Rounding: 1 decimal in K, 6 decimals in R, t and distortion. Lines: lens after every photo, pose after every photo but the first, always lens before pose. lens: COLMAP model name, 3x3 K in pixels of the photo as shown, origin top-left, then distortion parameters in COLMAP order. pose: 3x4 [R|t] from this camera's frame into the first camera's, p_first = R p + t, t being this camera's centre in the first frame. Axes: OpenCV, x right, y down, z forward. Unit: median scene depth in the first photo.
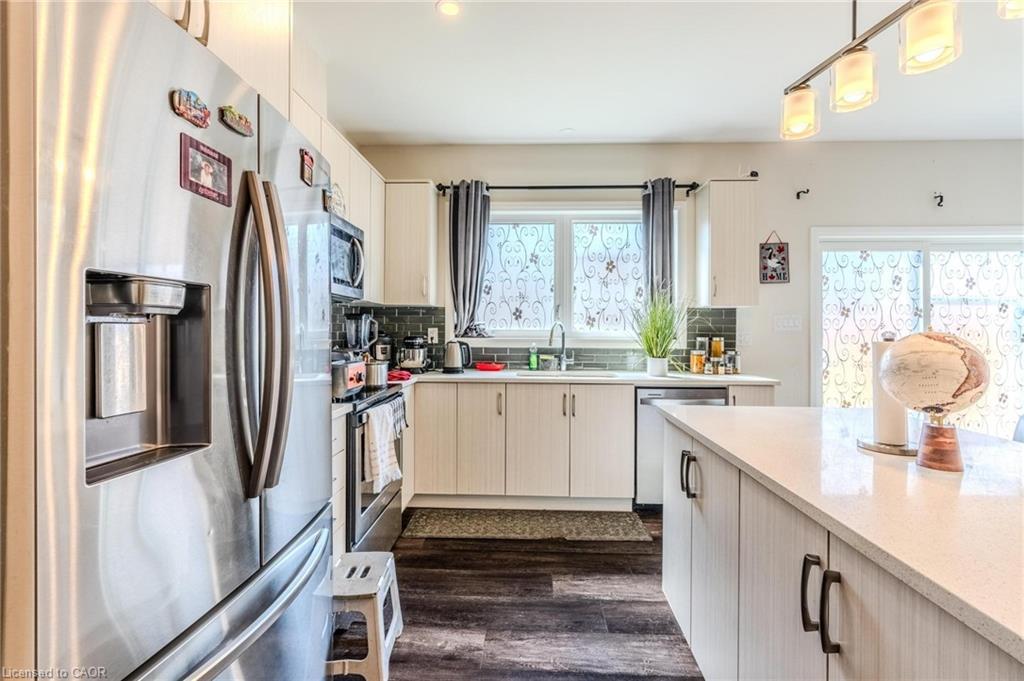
lens RADIAL K [[463.7, 0, 503.2], [0, 463.7, 336.8], [0, 0, 1]] dist [-0.006655, 0.000535]
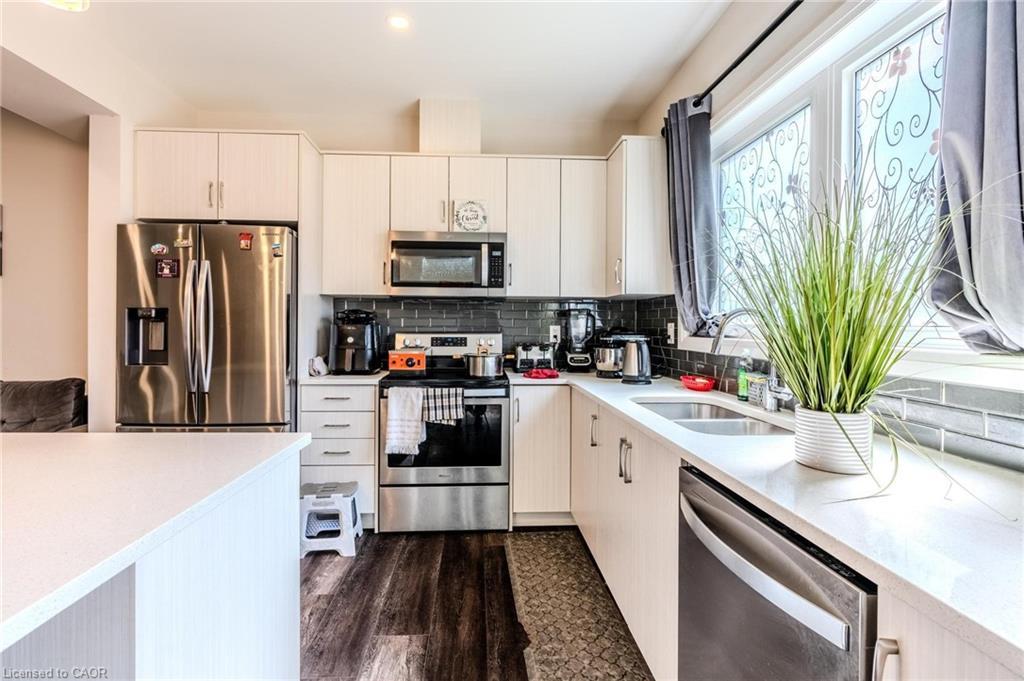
lens RADIAL K [[463.7, 0, 506.5], [0, 463.7, 333.5], [0, 0, 1]] dist [-0.006655, 0.000535]
pose [[0.092456, 0.011695, -0.995648, 0.822305], [-0.018060, 0.999786, 0.010067, -0.006993], [0.995553, 0.017050, 0.092647, 0.973613]]
